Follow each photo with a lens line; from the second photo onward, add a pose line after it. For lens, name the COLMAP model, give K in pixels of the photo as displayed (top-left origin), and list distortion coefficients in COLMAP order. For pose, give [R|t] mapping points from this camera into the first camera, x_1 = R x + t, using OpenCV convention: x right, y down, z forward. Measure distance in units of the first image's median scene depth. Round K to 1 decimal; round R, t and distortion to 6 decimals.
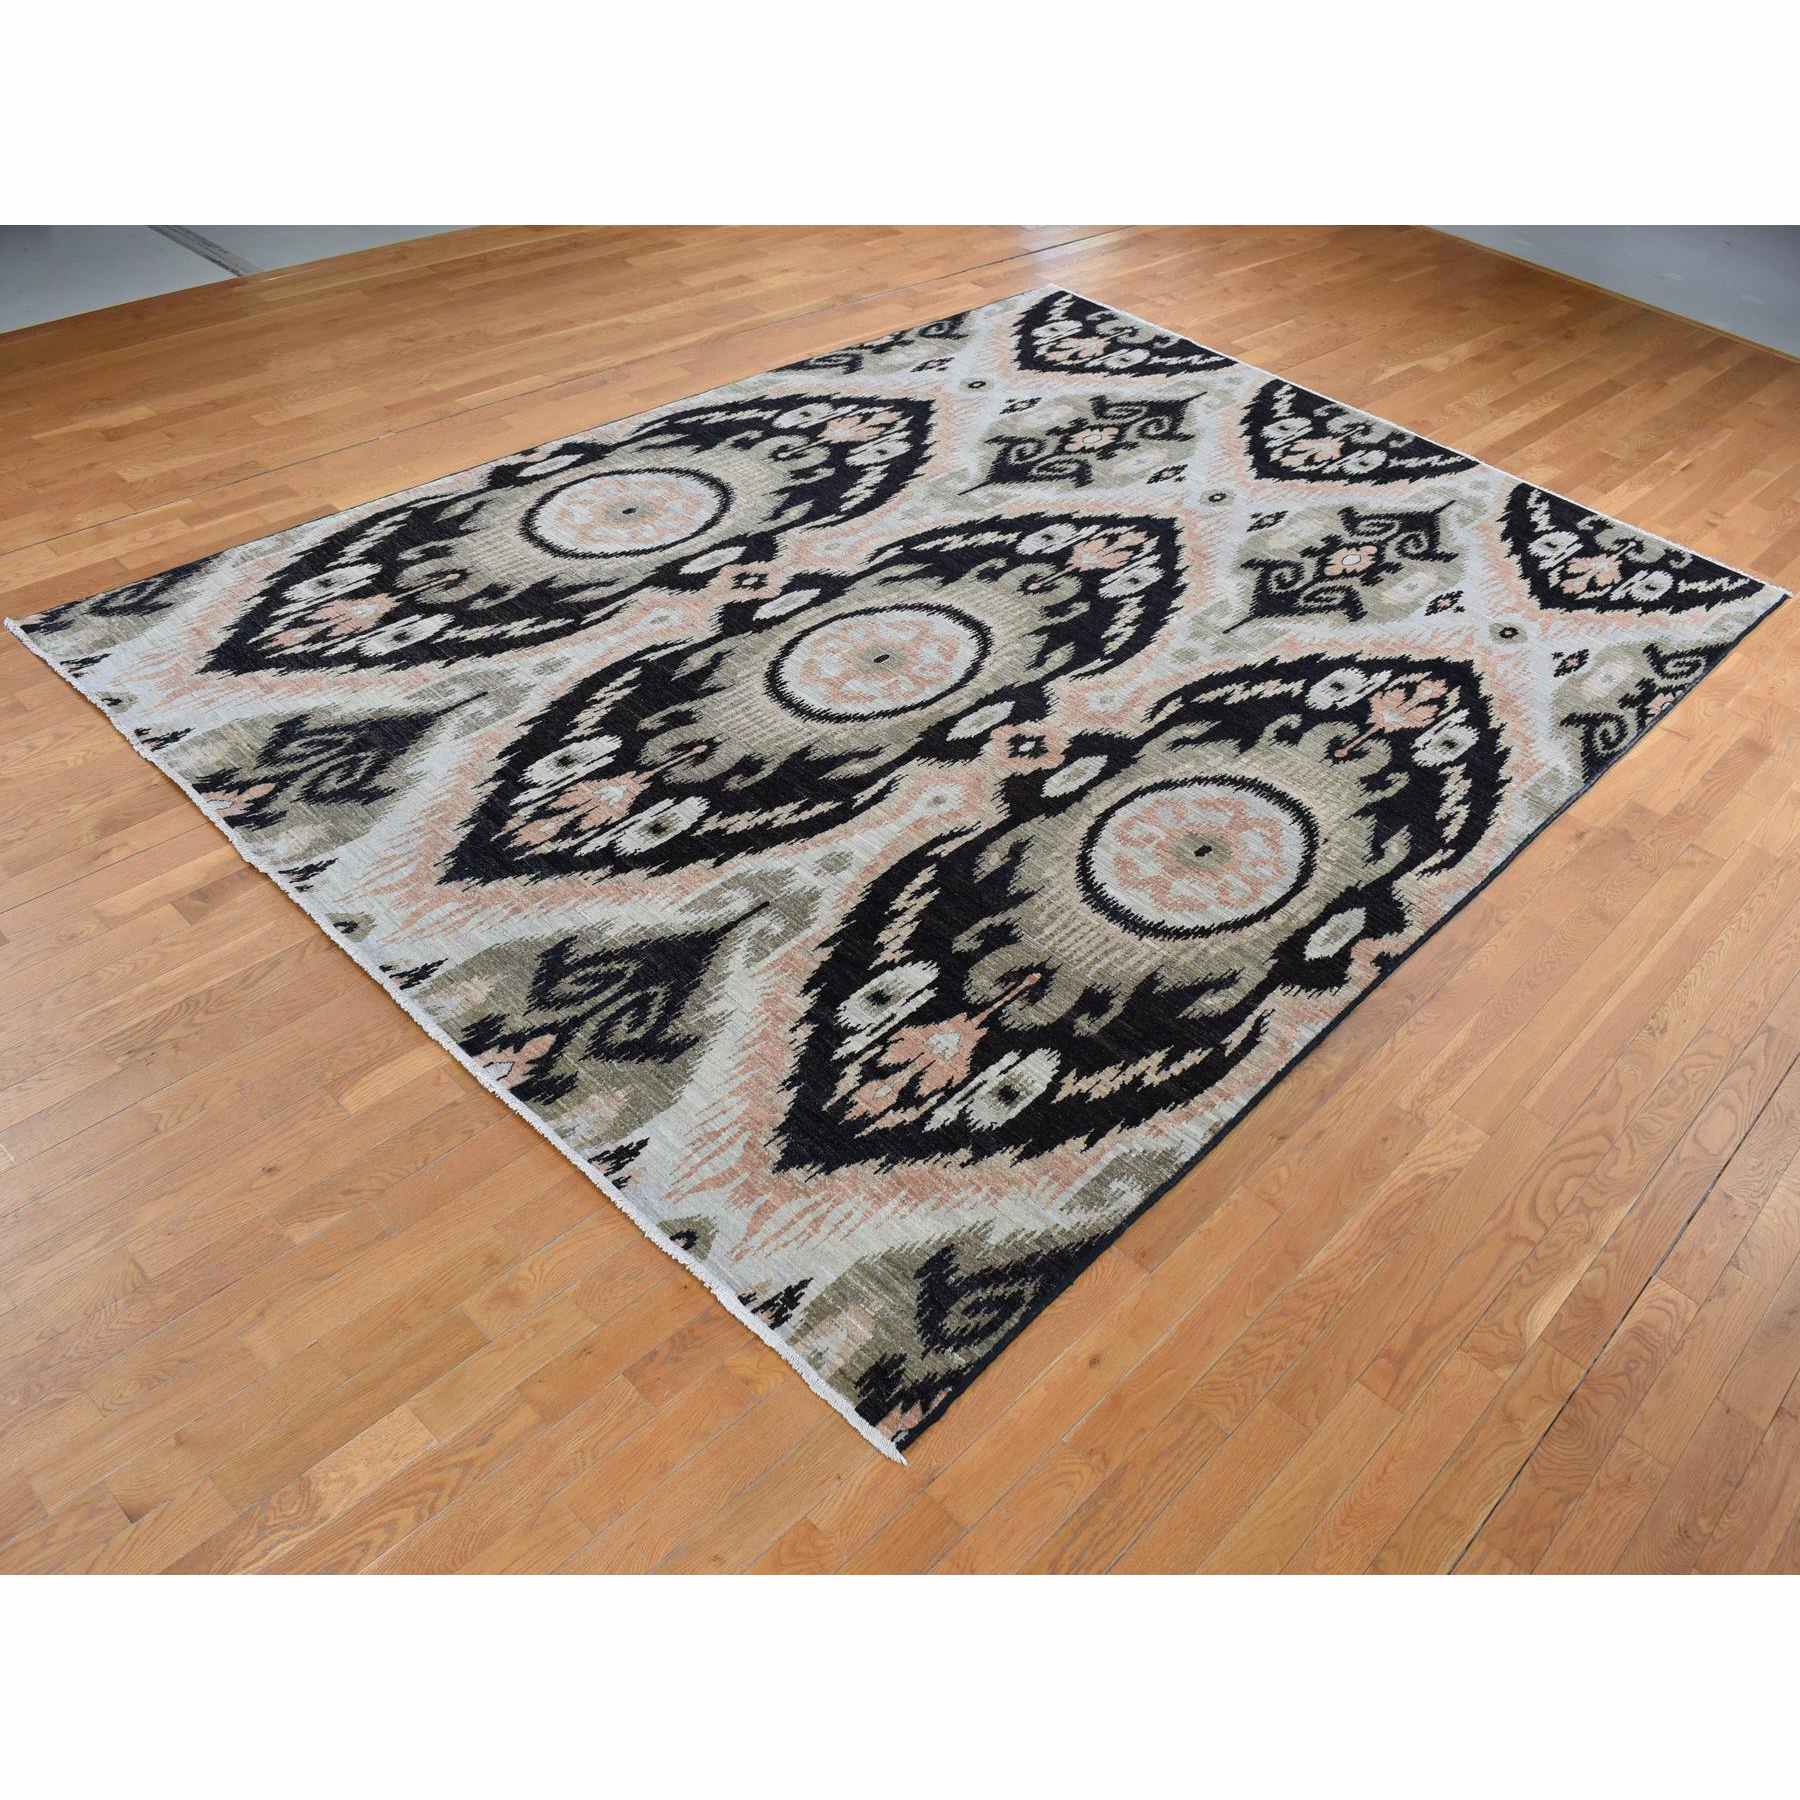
lens RADIAL K [[1552.8, 0, 900.0], [0, 1552.8, 900.0], [0, 0, 1]] dist [-0.061081, 0.013905]
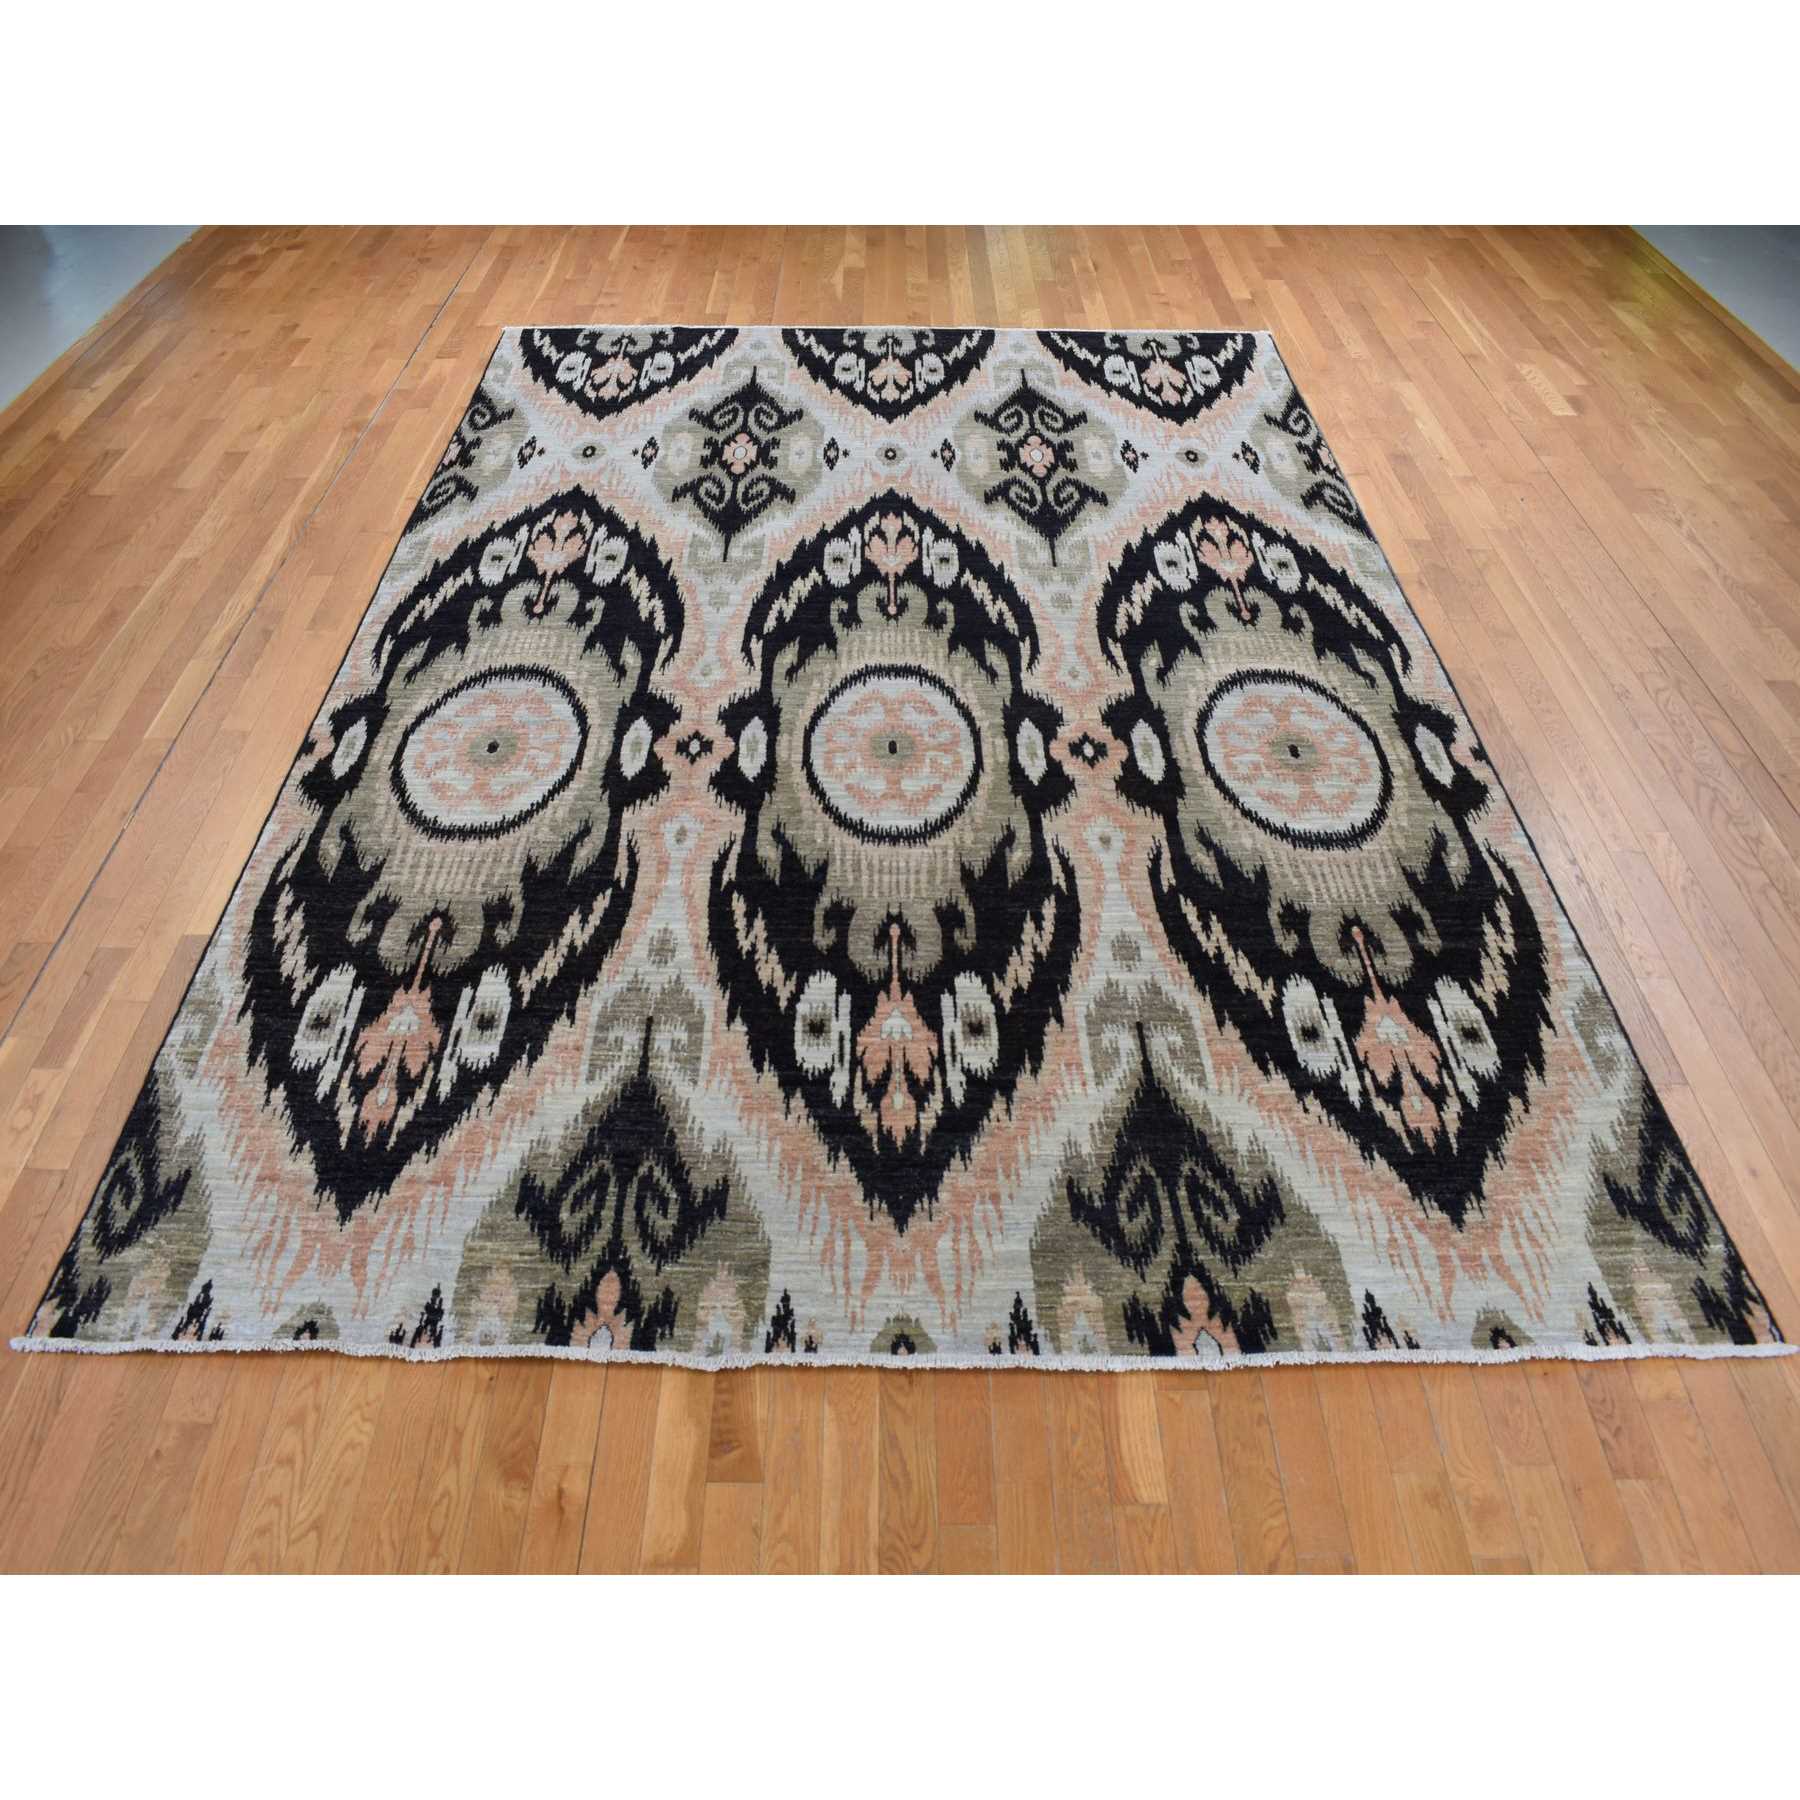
lens RADIAL K [[1340.2, 0, 898.1], [0, 1340.2, 836.2], [0, 0, 1]] dist [-0.057018, -0.001034]
pose [[0.725564, -0.533811, 0.434284, -0.339072], [0.495999, 0.843123, 0.207674, -0.236518], [-0.477014, 0.064724, 0.876509, 0.223328]]
